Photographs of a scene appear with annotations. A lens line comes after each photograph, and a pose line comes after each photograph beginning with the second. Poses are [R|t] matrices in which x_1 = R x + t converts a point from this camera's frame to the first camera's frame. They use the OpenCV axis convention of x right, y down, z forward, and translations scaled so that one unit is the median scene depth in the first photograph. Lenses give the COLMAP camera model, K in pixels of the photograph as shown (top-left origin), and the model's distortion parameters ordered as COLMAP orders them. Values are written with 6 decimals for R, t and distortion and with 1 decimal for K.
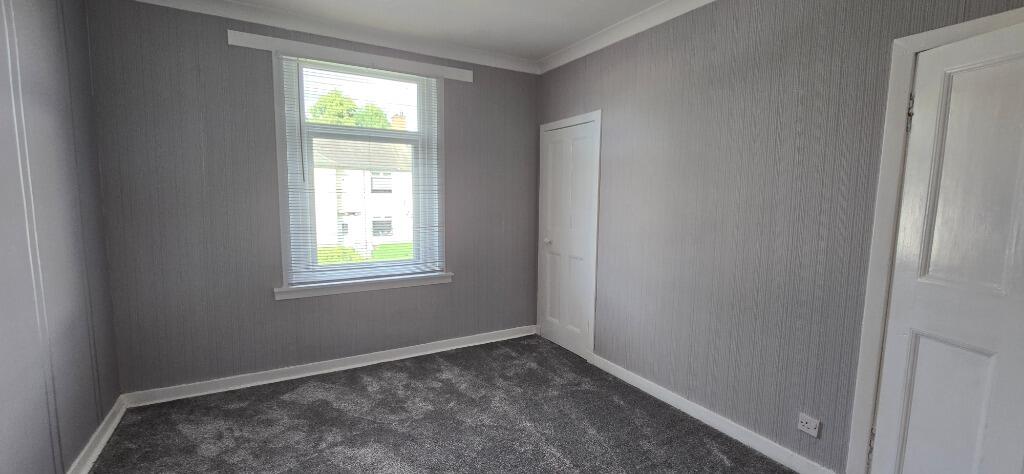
lens RADIAL K [[414.7, 0, 511.0], [0, 414.7, 236.8], [0, 0, 1]] dist [-0.014429, -0.000225]
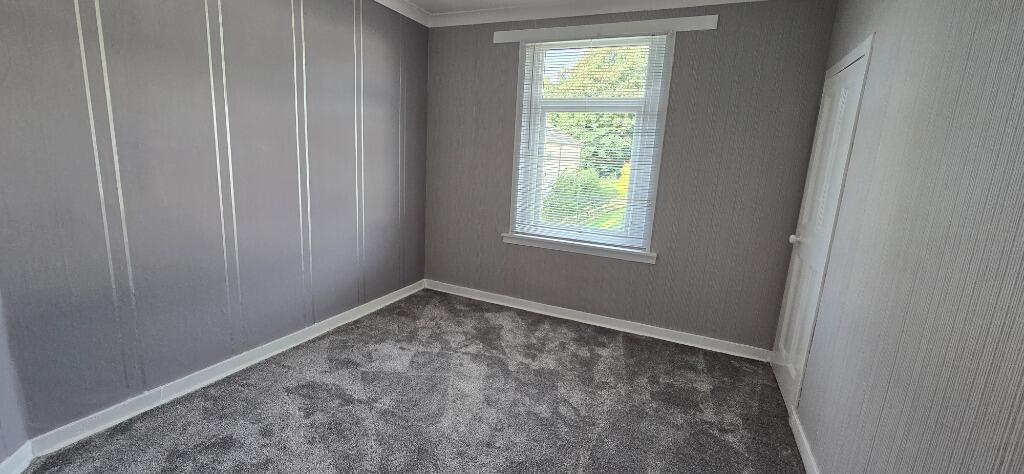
lens RADIAL K [[414.7, 0, 511.5], [0, 414.7, 239.9], [0, 0, 1]] dist [-0.014429, -0.000225]
pose [[0.576129, 0.178679, -0.797590, 0.464181], [-0.131058, 0.983382, 0.125633, -0.018913], [0.806783, 0.032150, 0.589972, 0.251055]]
